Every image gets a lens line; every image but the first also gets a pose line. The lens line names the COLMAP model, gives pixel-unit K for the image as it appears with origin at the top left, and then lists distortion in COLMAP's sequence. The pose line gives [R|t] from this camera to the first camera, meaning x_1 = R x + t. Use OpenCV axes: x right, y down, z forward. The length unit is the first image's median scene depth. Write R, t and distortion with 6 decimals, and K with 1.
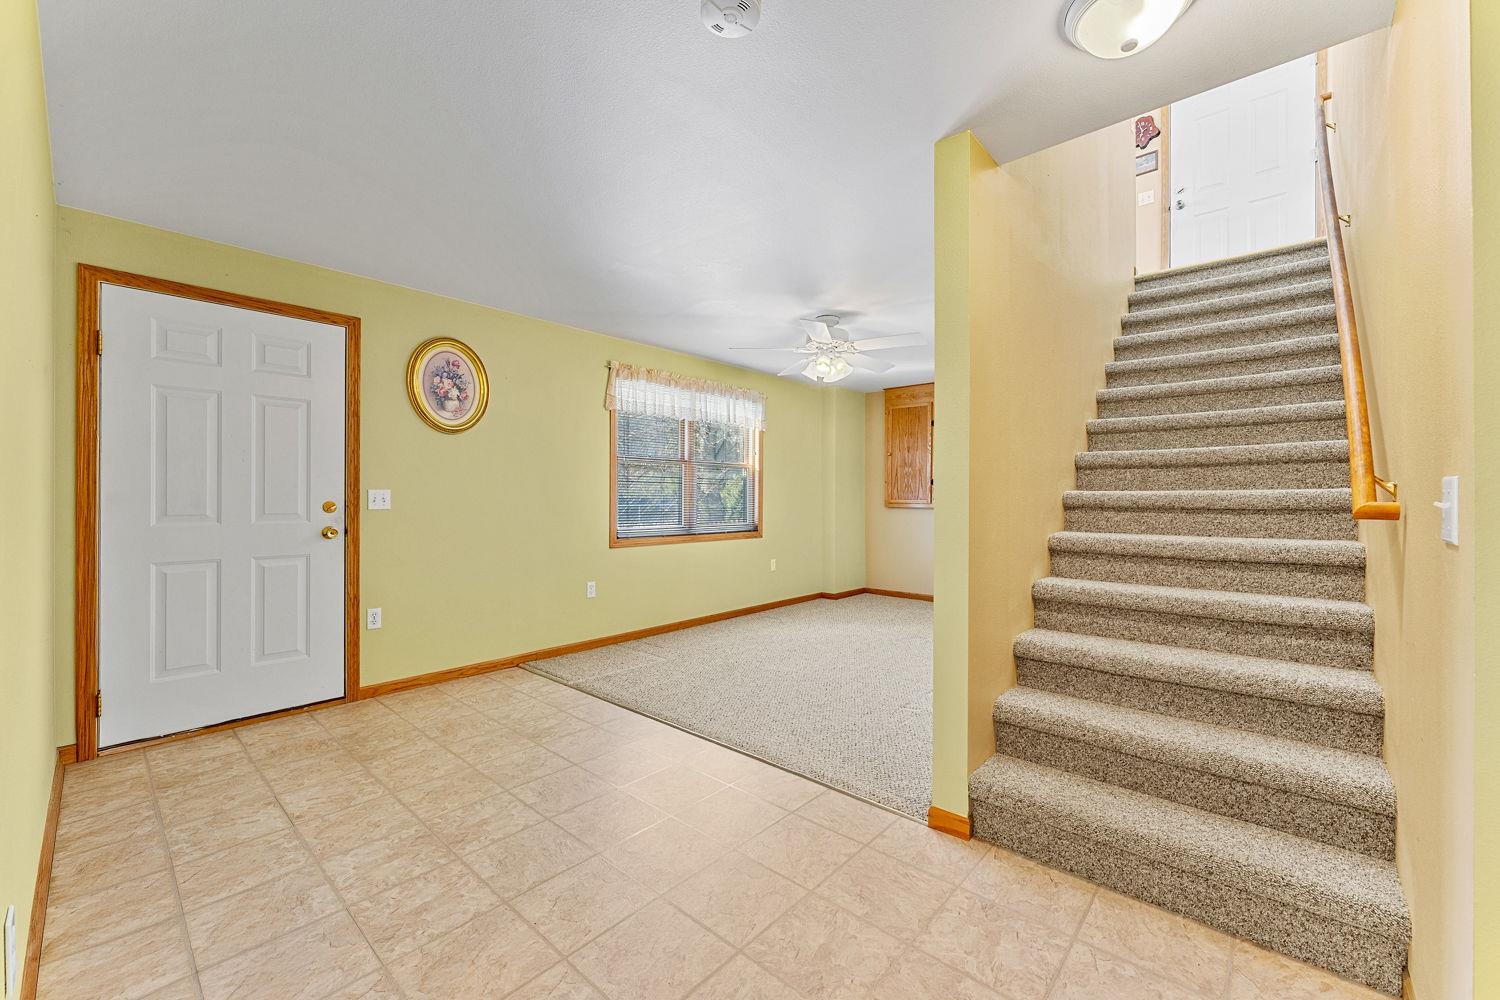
lens RADIAL K [[598.5, 0, 747.4], [0, 598.5, 496.9], [0, 0, 1]] dist [0.000834, -0.000047]
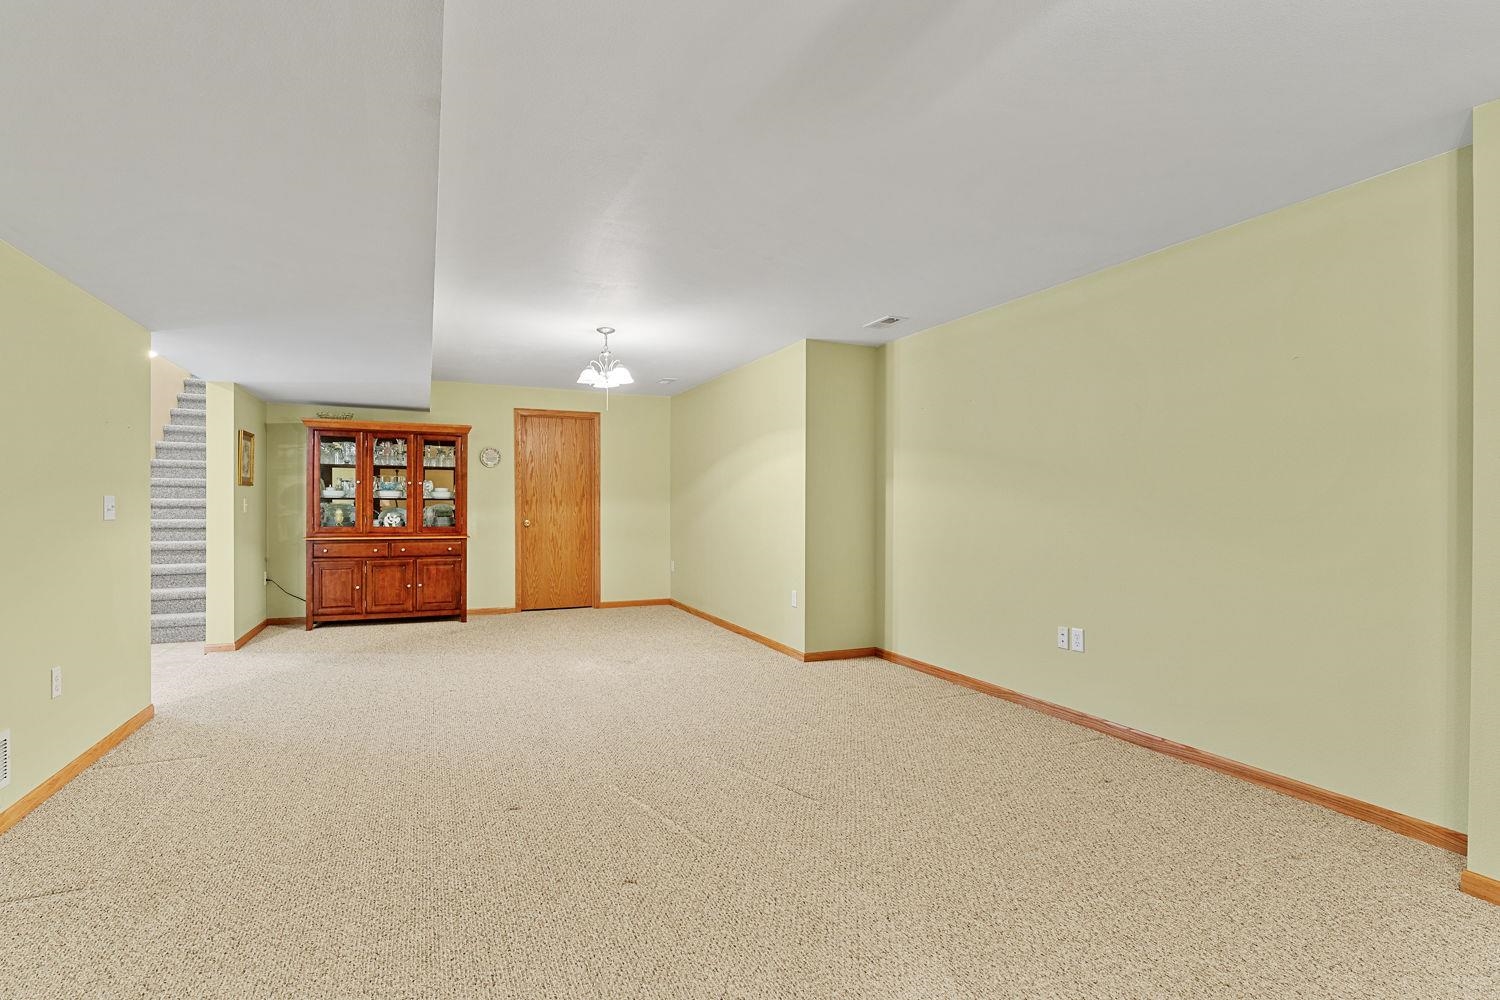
lens RADIAL K [[758.7, 0, 747.1], [0, 758.7, 500.6], [0, 0, 1]] dist [-0.001595, -0.000169]
pose [[0.438433, 0.000777, 0.898764, -0.881552], [-0.001662, 0.999999, -0.000053, -0.007224], [-0.898762, -0.001471, 0.438433, -2.051962]]
